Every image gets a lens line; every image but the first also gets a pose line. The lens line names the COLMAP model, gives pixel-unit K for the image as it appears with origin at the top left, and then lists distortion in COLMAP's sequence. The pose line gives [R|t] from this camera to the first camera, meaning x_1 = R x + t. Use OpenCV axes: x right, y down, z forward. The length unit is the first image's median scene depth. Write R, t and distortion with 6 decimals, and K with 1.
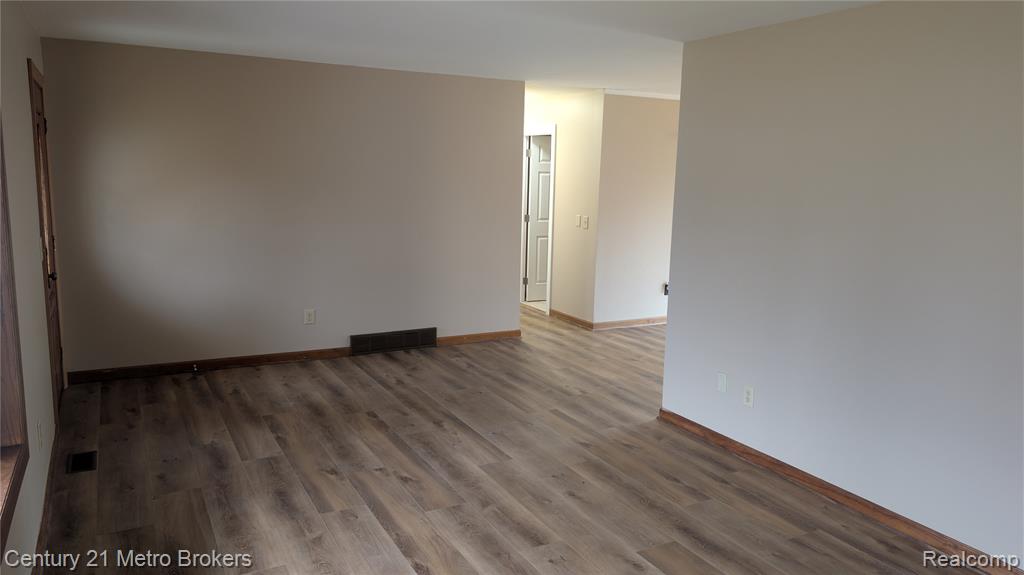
lens RADIAL K [[749.1, 0, 514.2], [0, 749.1, 289.9], [0, 0, 1]] dist [0.050123, -0.009145]
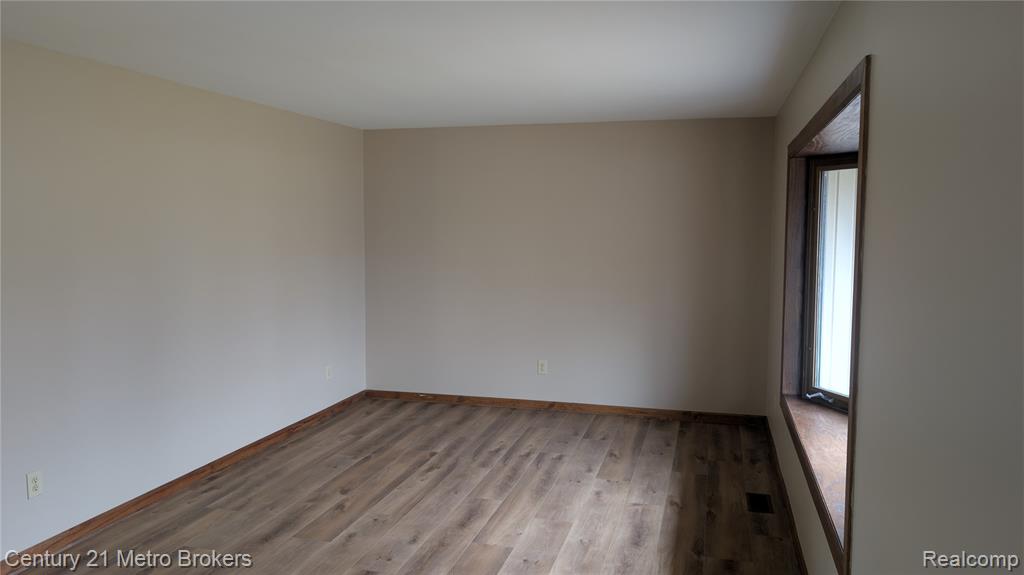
lens RADIAL K [[749.1, 0, 485.9], [0, 749.1, 283.4], [0, 0, 1]] dist [0.050123, -0.009145]
pose [[-0.699764, -0.084610, 0.709346, -0.770286], [0.093390, 0.973605, 0.208260, -0.255406], [-0.708243, 0.211979, -0.673392, 1.457452]]
